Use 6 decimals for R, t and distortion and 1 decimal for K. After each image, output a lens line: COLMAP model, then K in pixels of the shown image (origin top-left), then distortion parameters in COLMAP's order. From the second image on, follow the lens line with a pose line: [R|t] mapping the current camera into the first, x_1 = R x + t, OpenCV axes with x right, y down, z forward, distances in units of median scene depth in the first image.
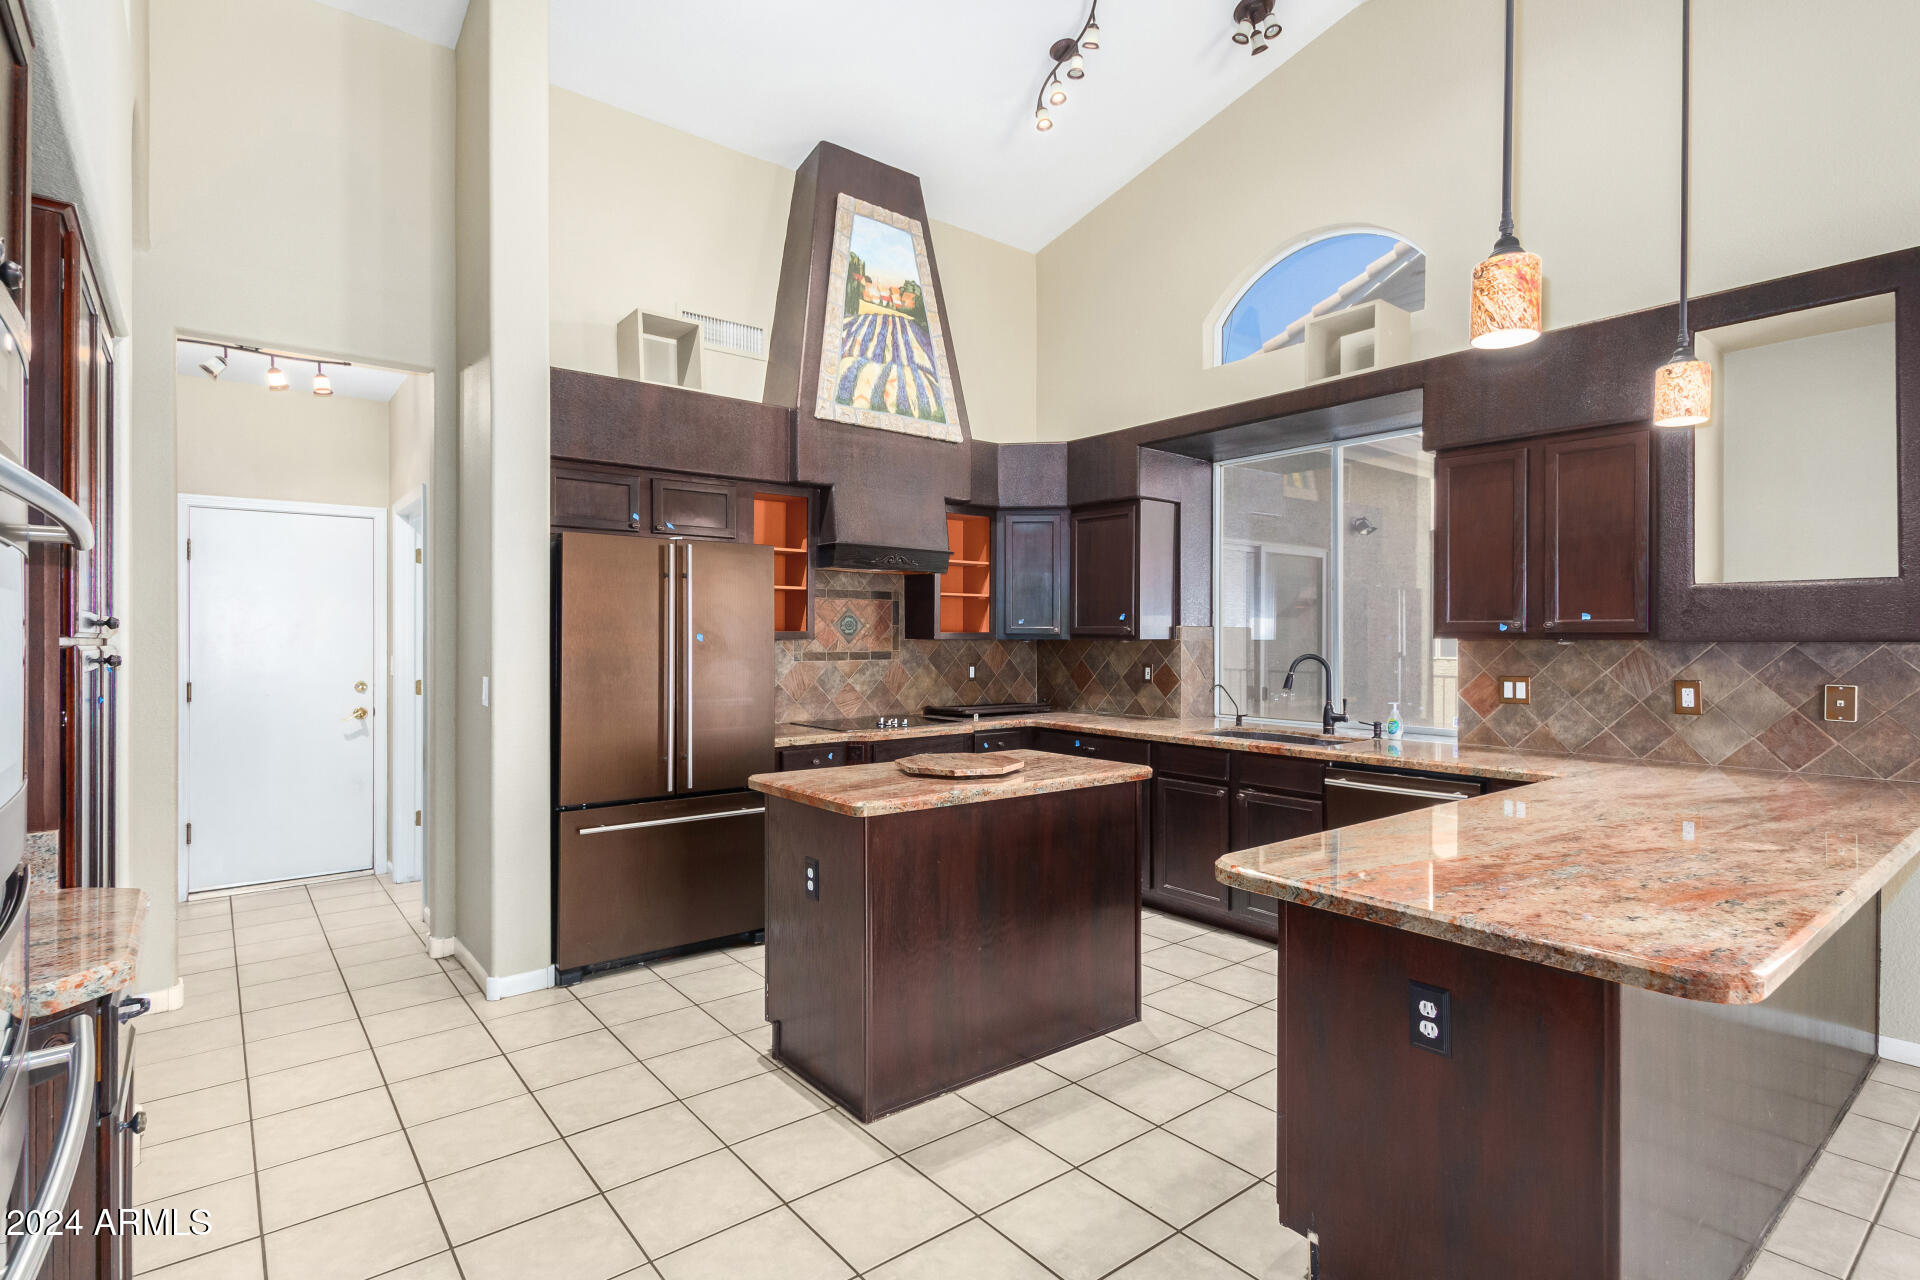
lens RADIAL K [[920.3, 0, 941.0], [0, 920.3, 640.7], [0, 0, 1]] dist [0.004522, 0.000472]
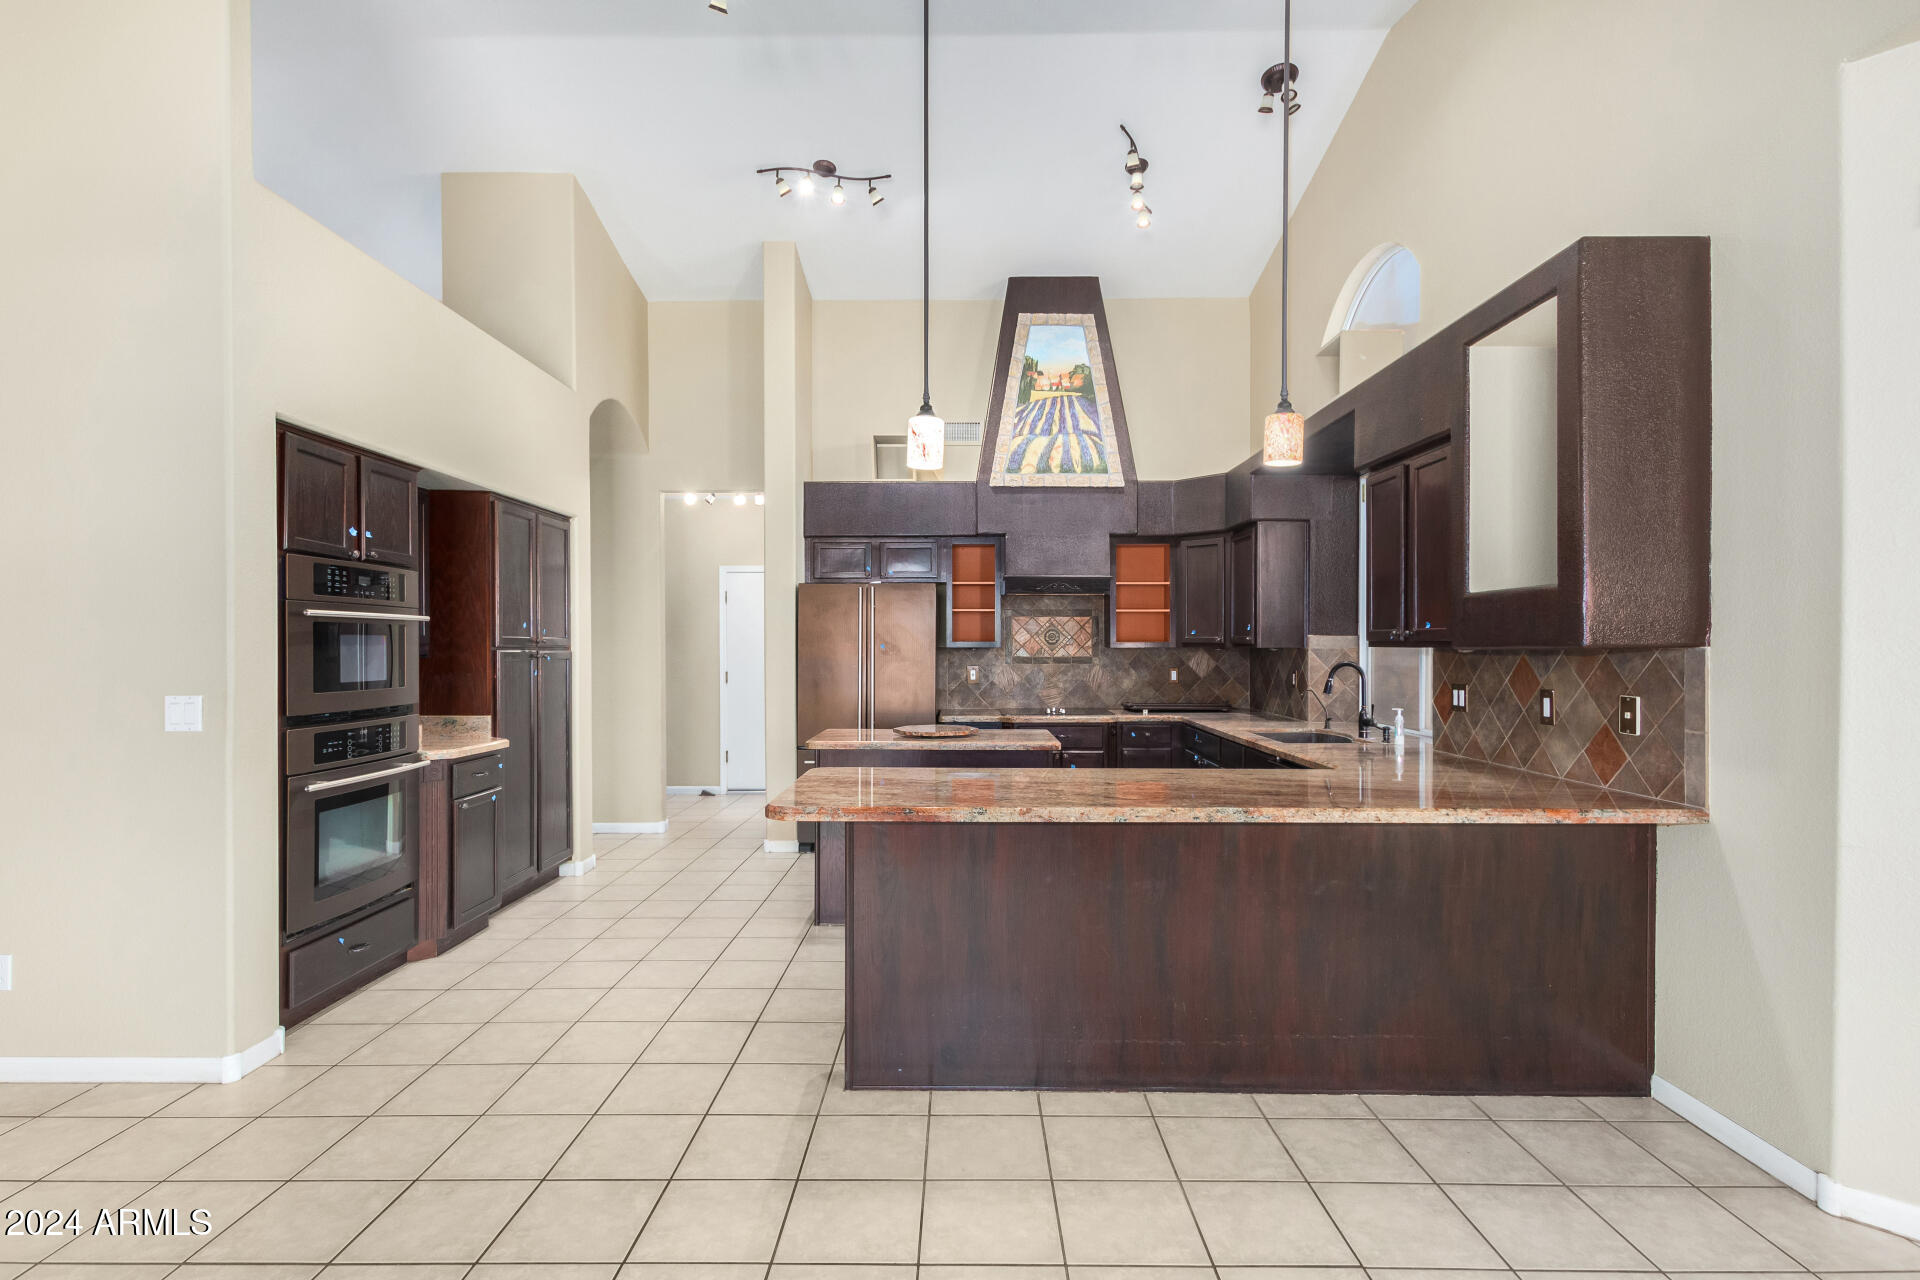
lens RADIAL K [[935.1, 0, 958.7], [0, 935.1, 648.3], [0, 0, 1]] dist [0.005148, 0.000677]
pose [[0.777019, -0.000019, -0.629477, 0.670542], [-0.000134, 1.000000, -0.000195, -0.000076], [0.629477, 0.000236, 0.777019, -0.108693]]
